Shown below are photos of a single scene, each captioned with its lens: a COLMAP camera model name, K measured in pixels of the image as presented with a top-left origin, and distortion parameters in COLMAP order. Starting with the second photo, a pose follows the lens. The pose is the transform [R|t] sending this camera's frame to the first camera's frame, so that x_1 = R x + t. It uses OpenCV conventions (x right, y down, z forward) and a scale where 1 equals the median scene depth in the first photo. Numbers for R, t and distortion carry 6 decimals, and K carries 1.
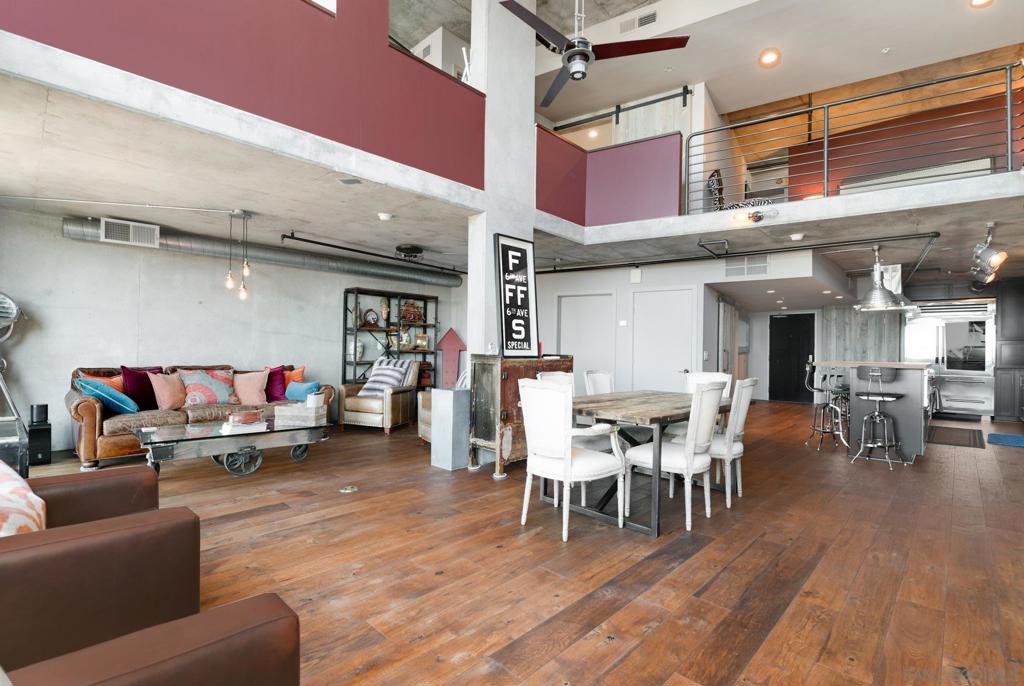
lens RADIAL K [[474.6, 0, 512.0], [0, 474.6, 343.0], [0, 0, 1]] dist [-0.001491, -0.000421]
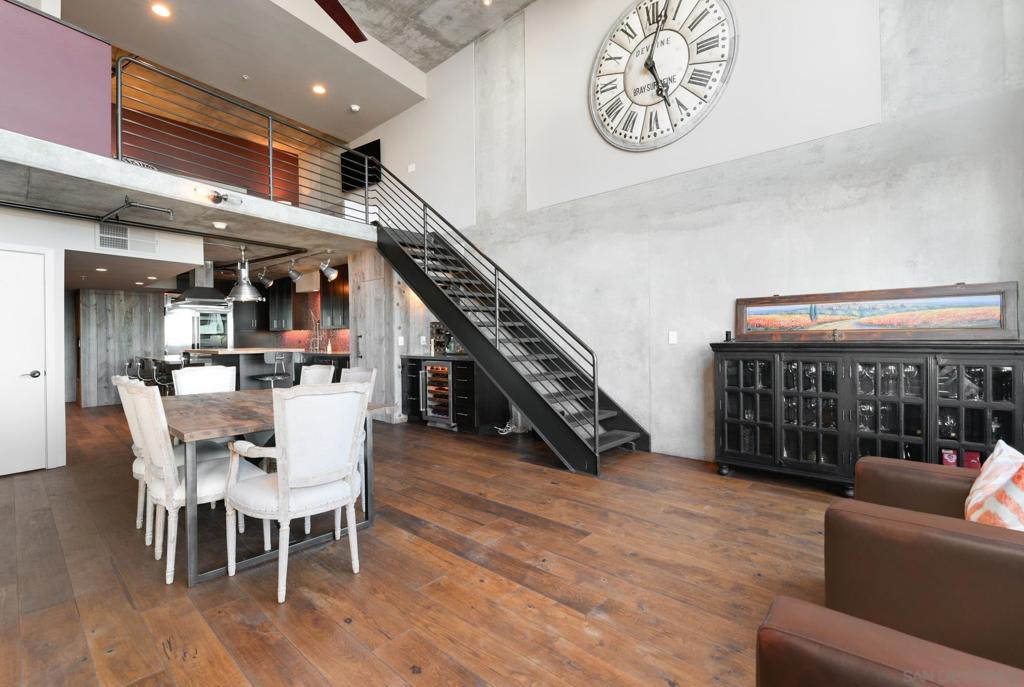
lens RADIAL K [[460.5, 0, 513.4], [0, 460.5, 338.0], [0, 0, 1]] dist [-0.001159, -0.000426]
pose [[-0.029425, -0.017378, 0.999416, -0.740229], [0.000078, 0.999849, 0.017388, -0.008491], [-0.999567, 0.000590, -0.029420, 0.793932]]
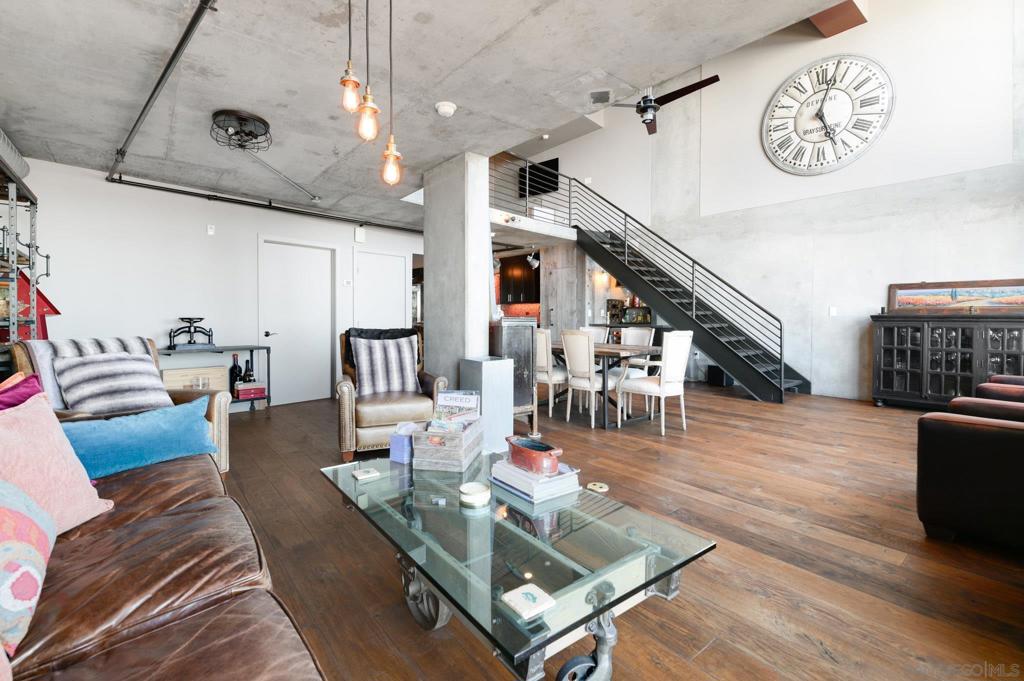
lens RADIAL K [[456.3, 0, 491.1], [0, 456.3, 322.7], [0, 0, 1]] dist [0.000556, -0.005675]
pose [[0.149218, -0.034340, 0.988208, -1.575602], [-0.007842, 0.999324, 0.035910, 0.005938], [-0.988773, -0.013108, 0.148848, 1.497068]]
